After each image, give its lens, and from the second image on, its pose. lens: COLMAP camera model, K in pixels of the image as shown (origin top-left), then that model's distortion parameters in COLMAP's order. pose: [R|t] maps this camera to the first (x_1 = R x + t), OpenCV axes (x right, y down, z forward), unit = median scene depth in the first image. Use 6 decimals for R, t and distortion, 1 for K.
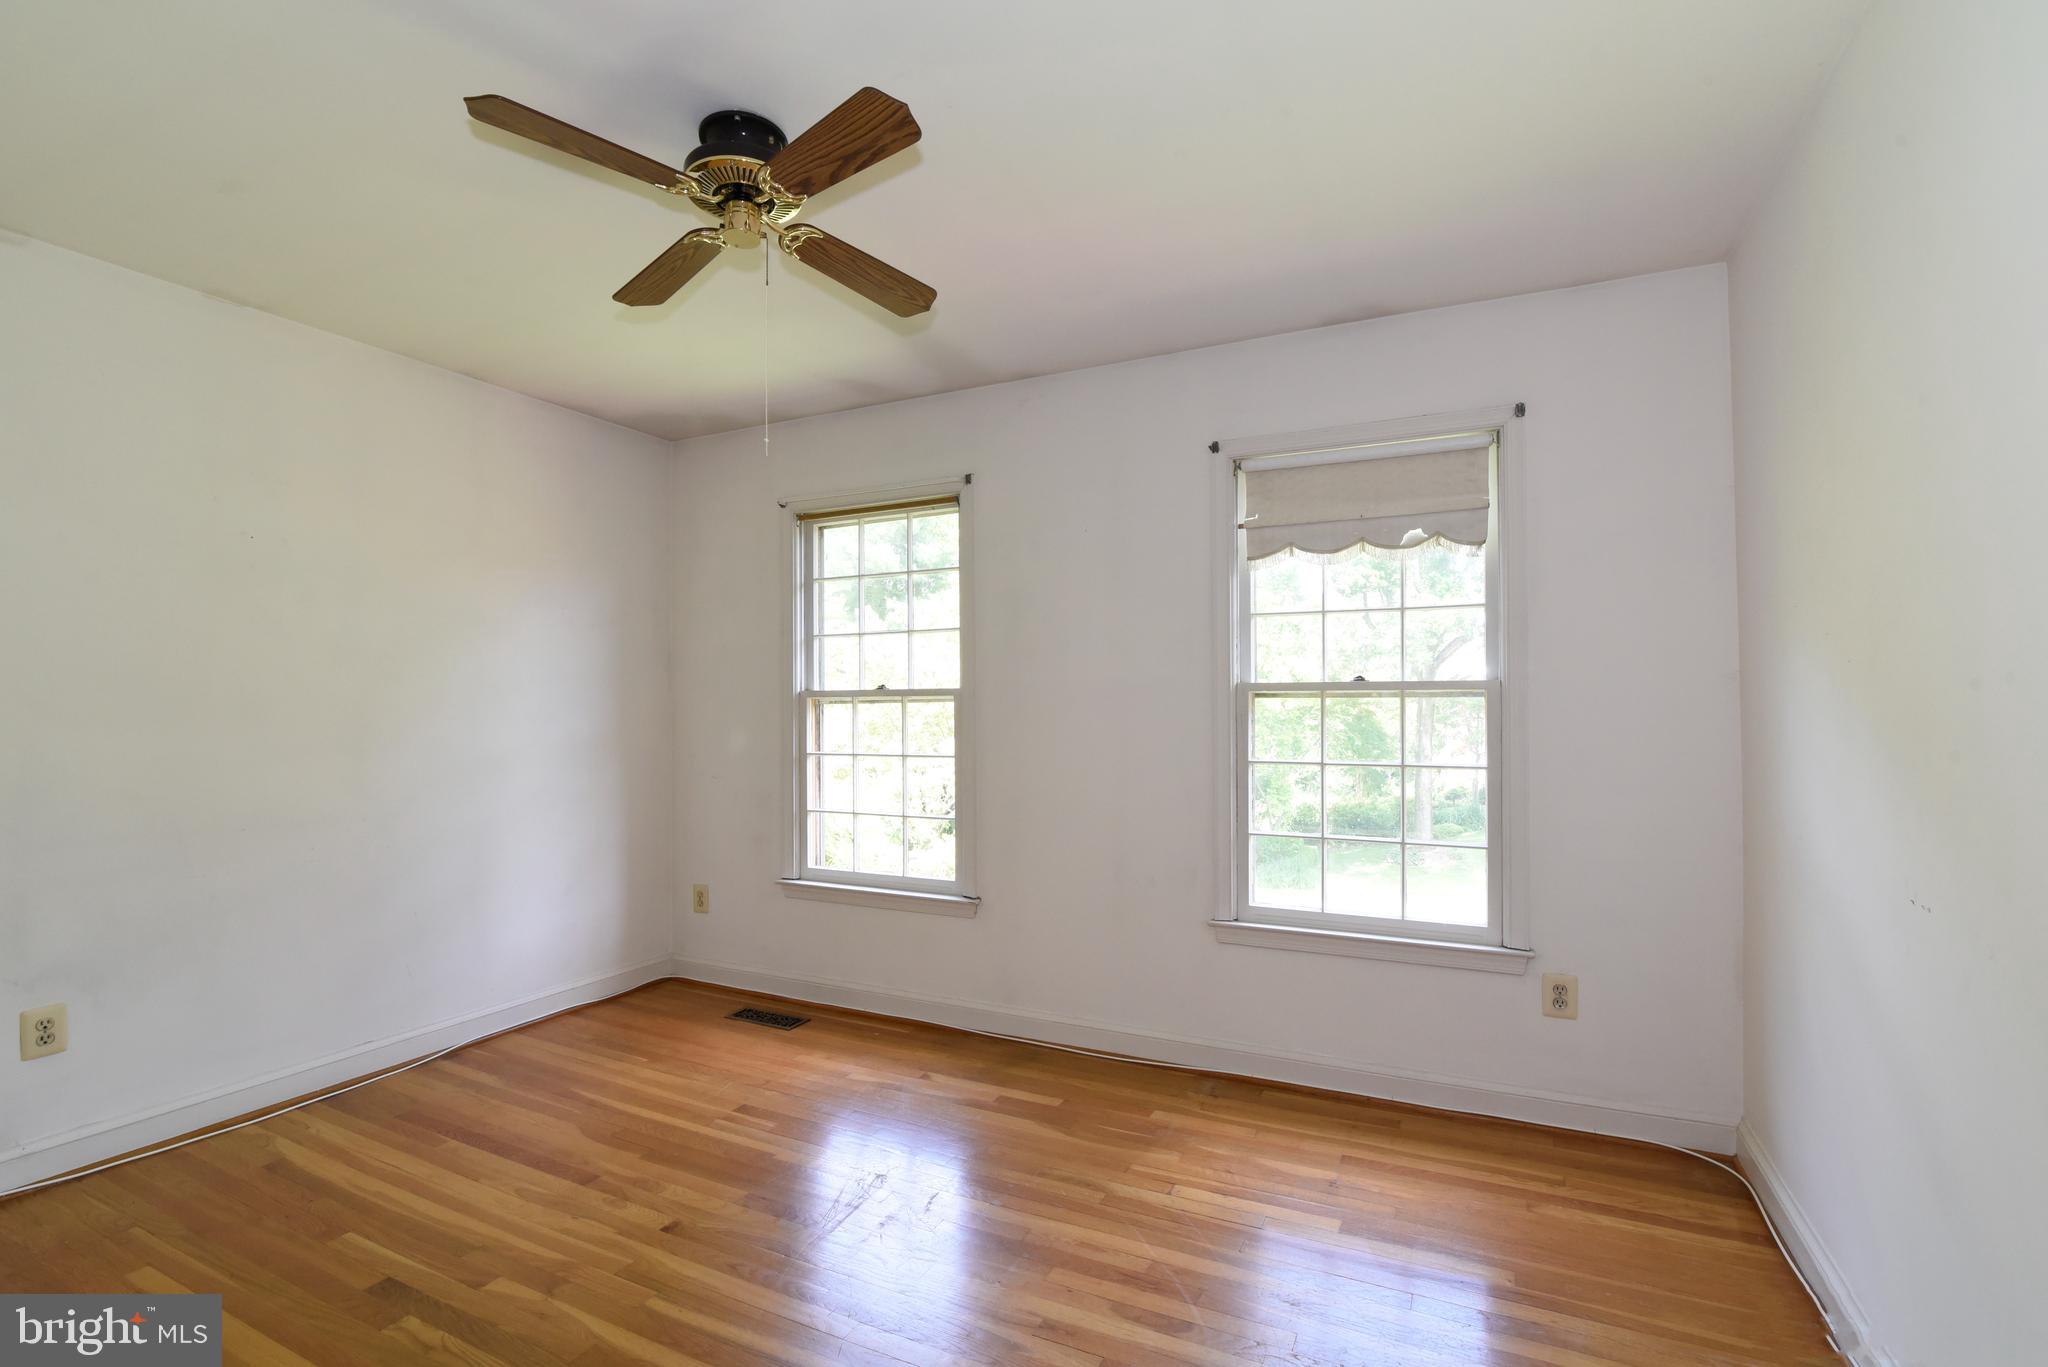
lens RADIAL K [[953.3, 0, 1013.8], [0, 953.3, 684.1], [0, 0, 1]] dist [-0.019857, 0.000561]
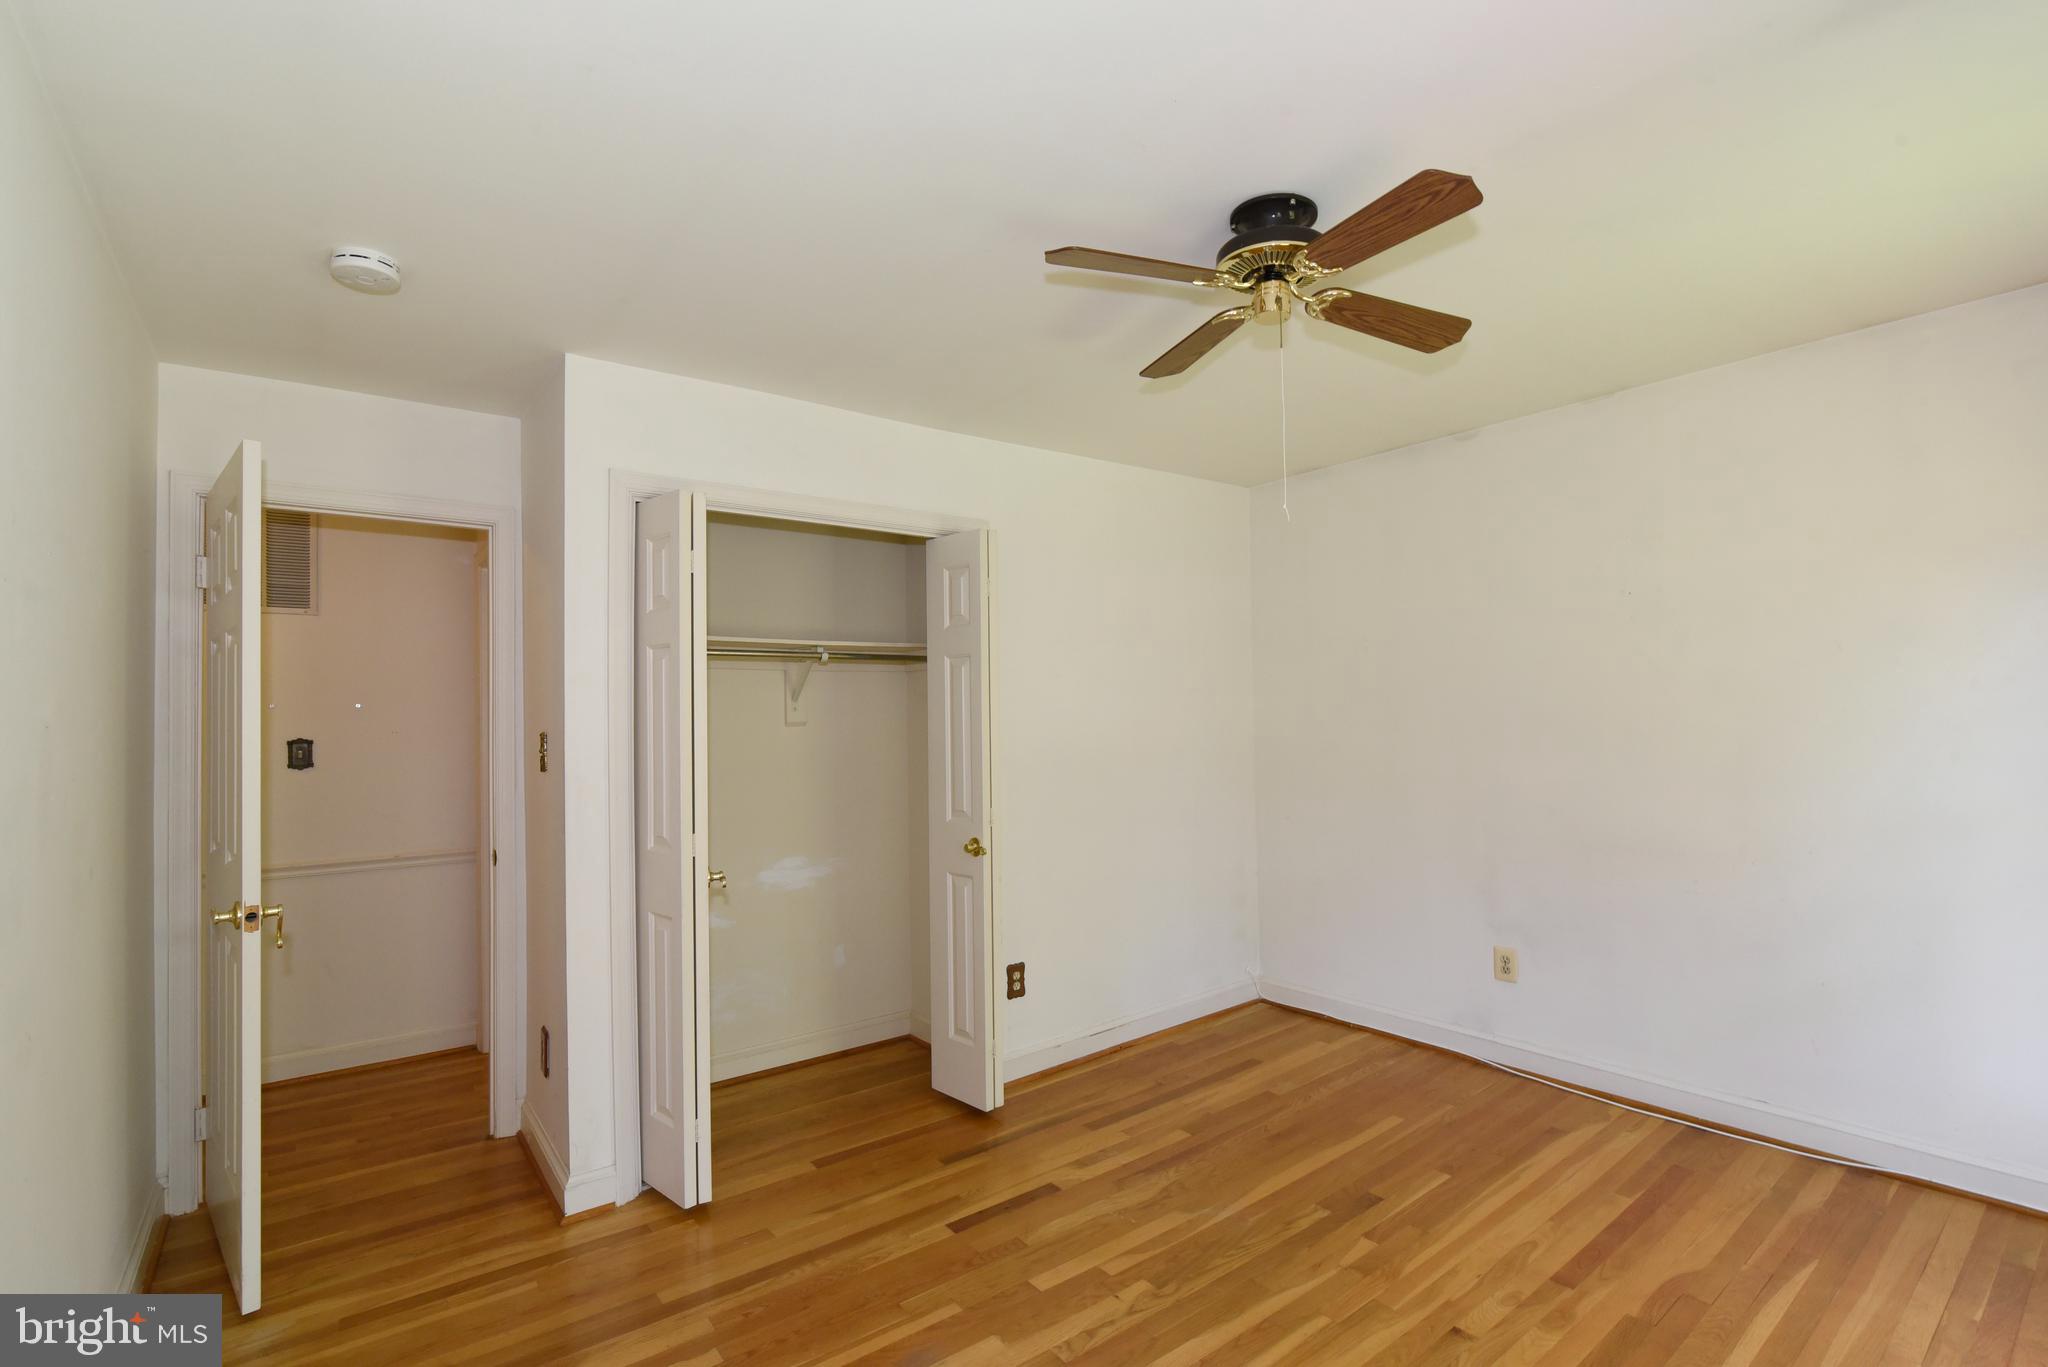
lens RADIAL K [[953.3, 0, 1031.8], [0, 953.3, 682.5], [0, 0, 1]] dist [-0.019857, 0.000561]
pose [[-0.447932, -0.015875, -0.893927, 0.585177], [0.045099, 0.998168, -0.040325, -0.039336], [0.892929, -0.058378, -0.446396, 0.953558]]
